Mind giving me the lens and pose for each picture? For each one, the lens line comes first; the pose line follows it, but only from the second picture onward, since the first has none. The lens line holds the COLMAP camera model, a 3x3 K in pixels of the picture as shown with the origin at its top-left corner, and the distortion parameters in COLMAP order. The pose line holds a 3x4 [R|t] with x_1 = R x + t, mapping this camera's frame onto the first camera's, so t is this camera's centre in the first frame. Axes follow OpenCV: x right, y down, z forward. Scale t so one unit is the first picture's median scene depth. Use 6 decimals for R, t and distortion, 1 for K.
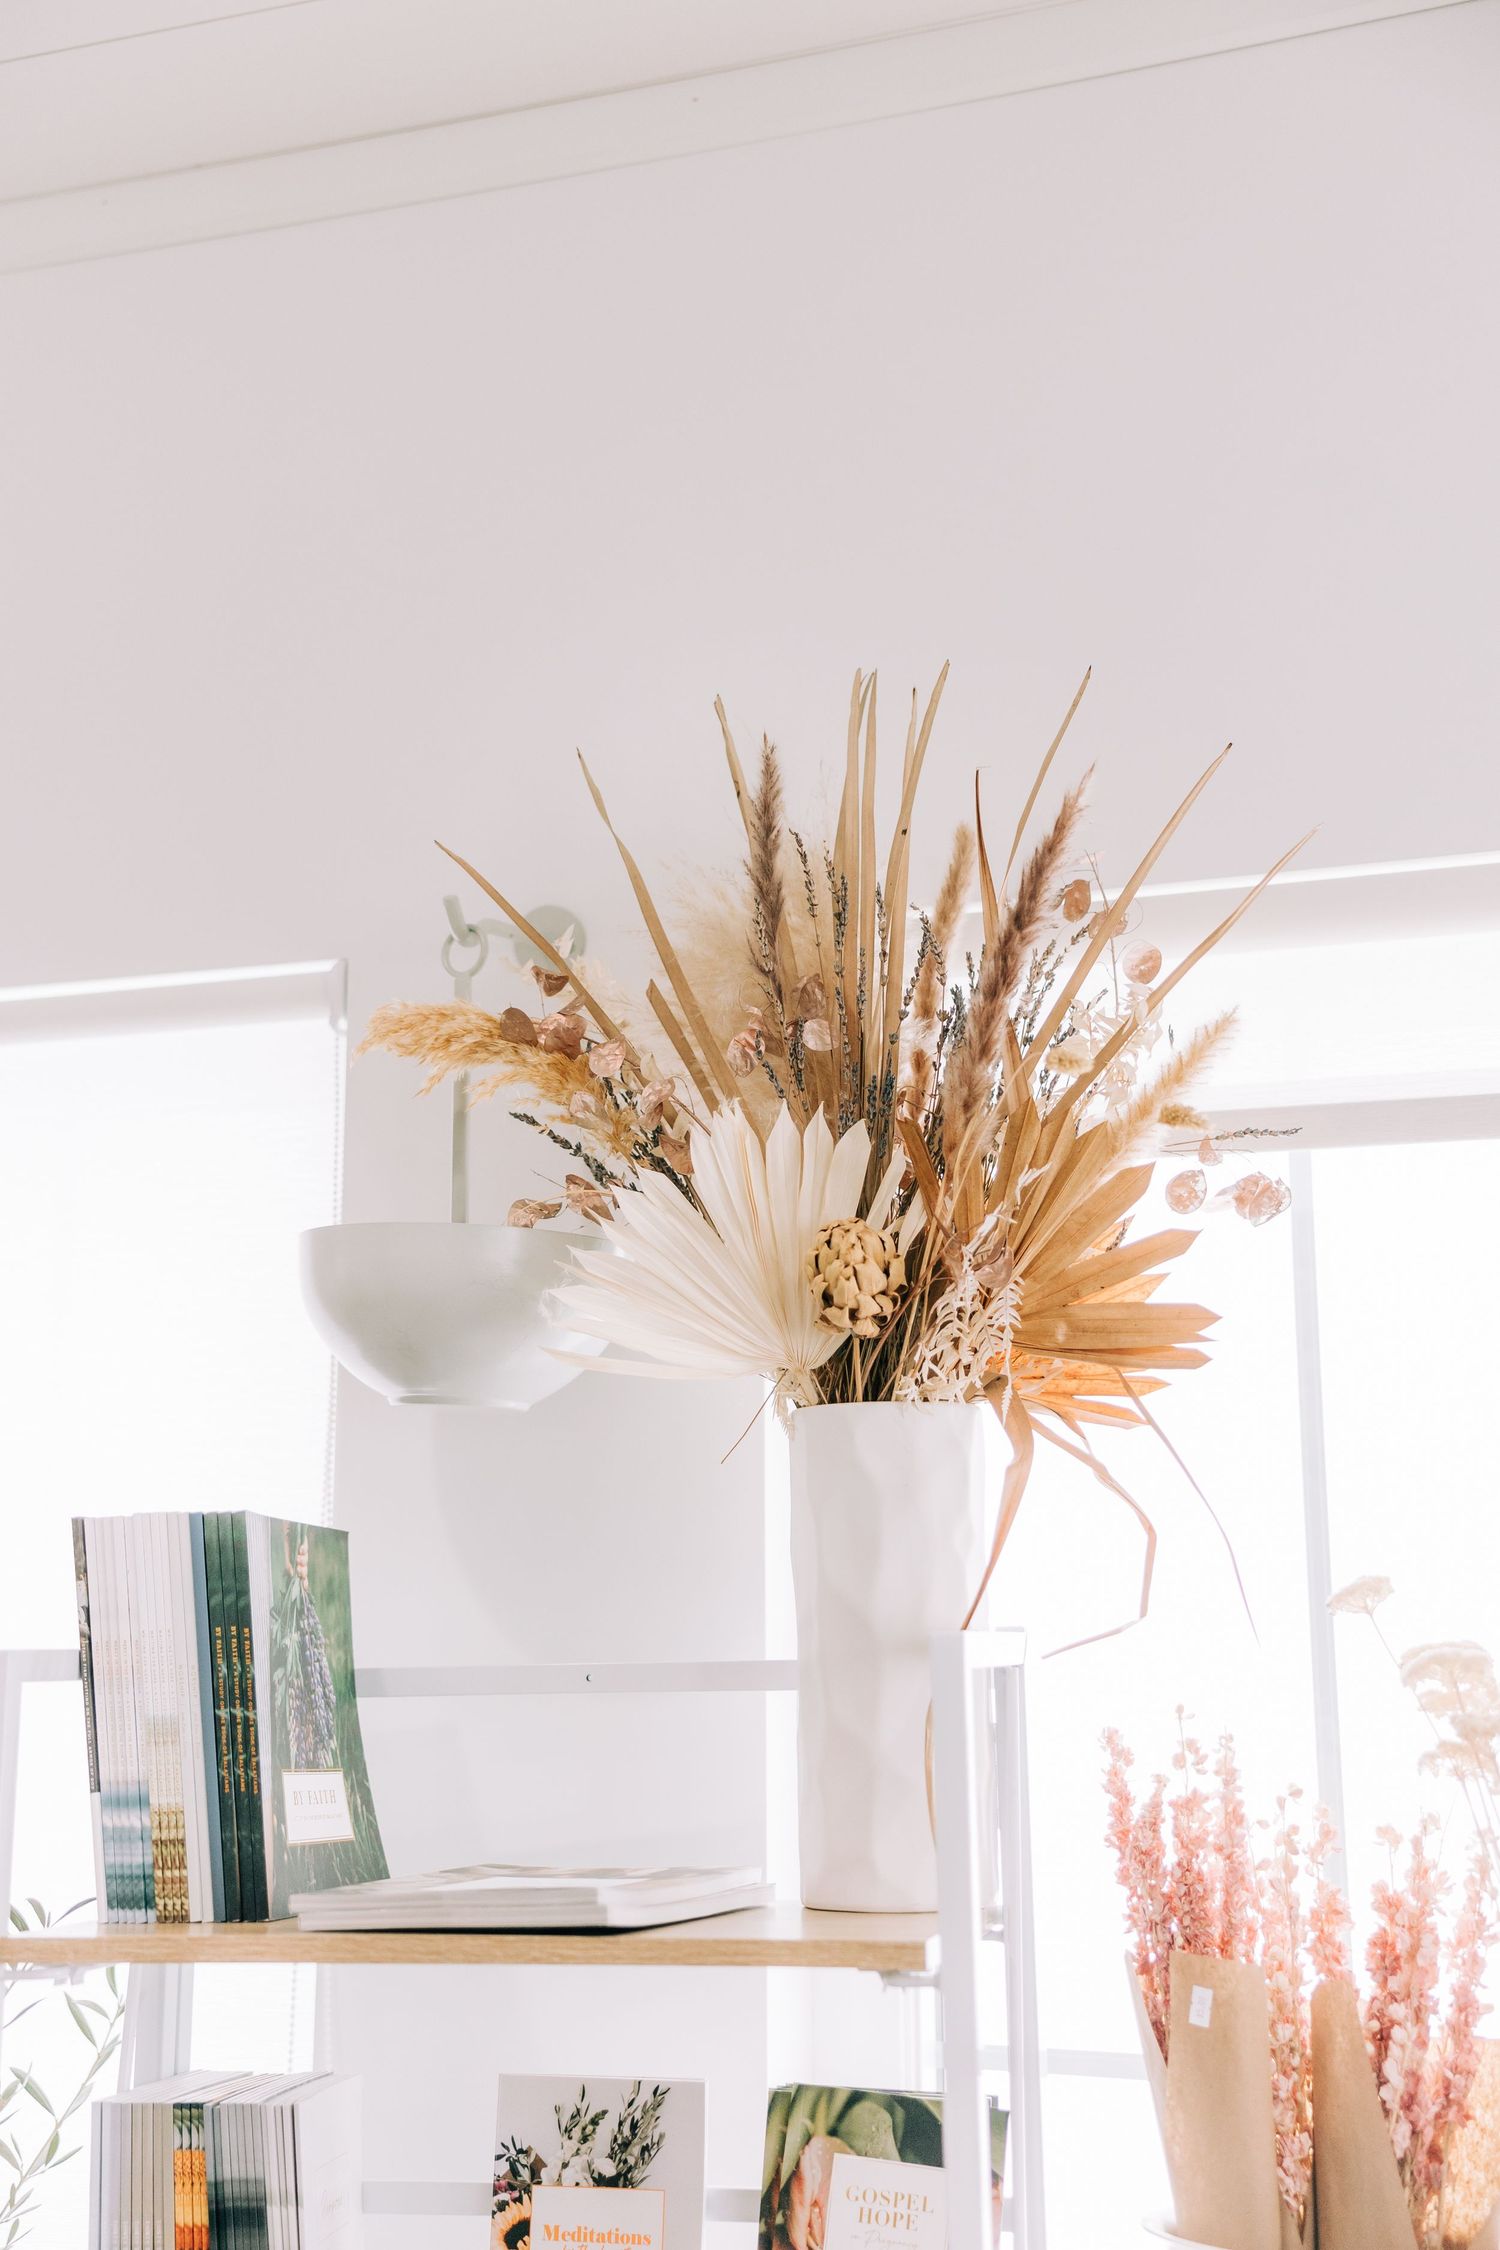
lens RADIAL K [[2856.7, 0, 711.4], [0, 2856.7, 1093.0], [0, 0, 1]] dist [0.178229, -0.094237]
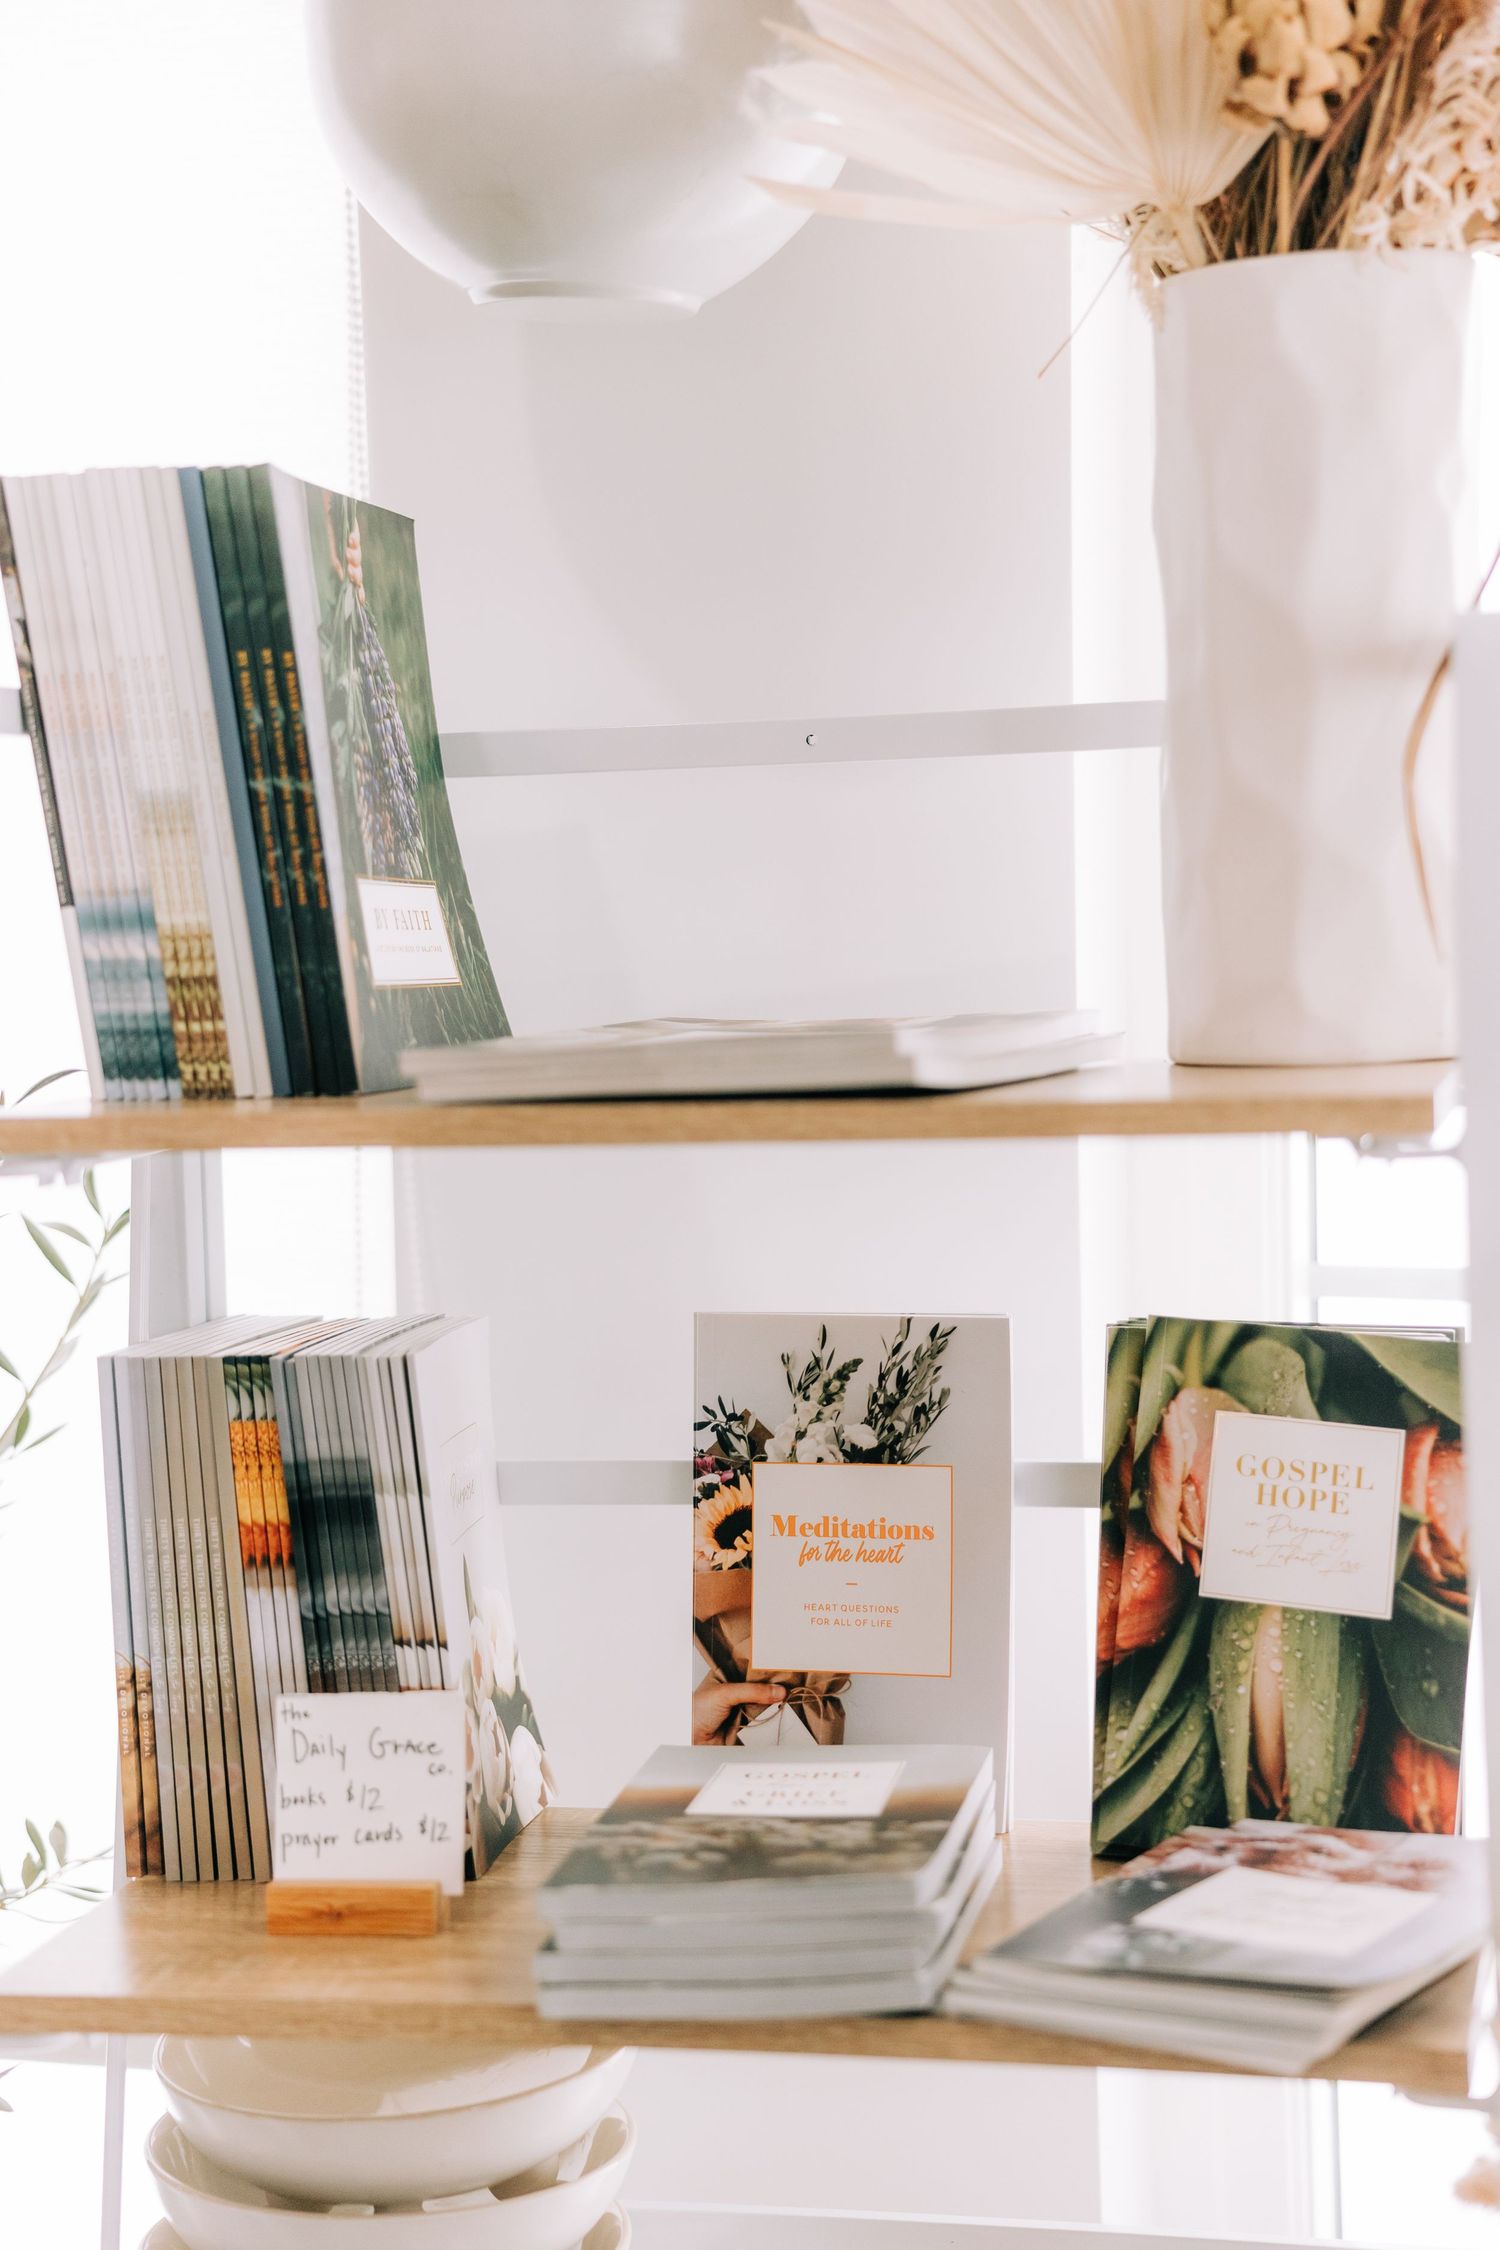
lens RADIAL K [[3842.0, 0, 710.7], [0, 3842.0, 1114.0], [0, 0, 1]] dist [0.499410, -1.134745]
pose [[0.999764, -0.021526, 0.002893, -0.073724], [0.020045, 0.965769, 0.258626, 0.065802], [-0.008361, -0.258507, 0.965973, 0.161528]]
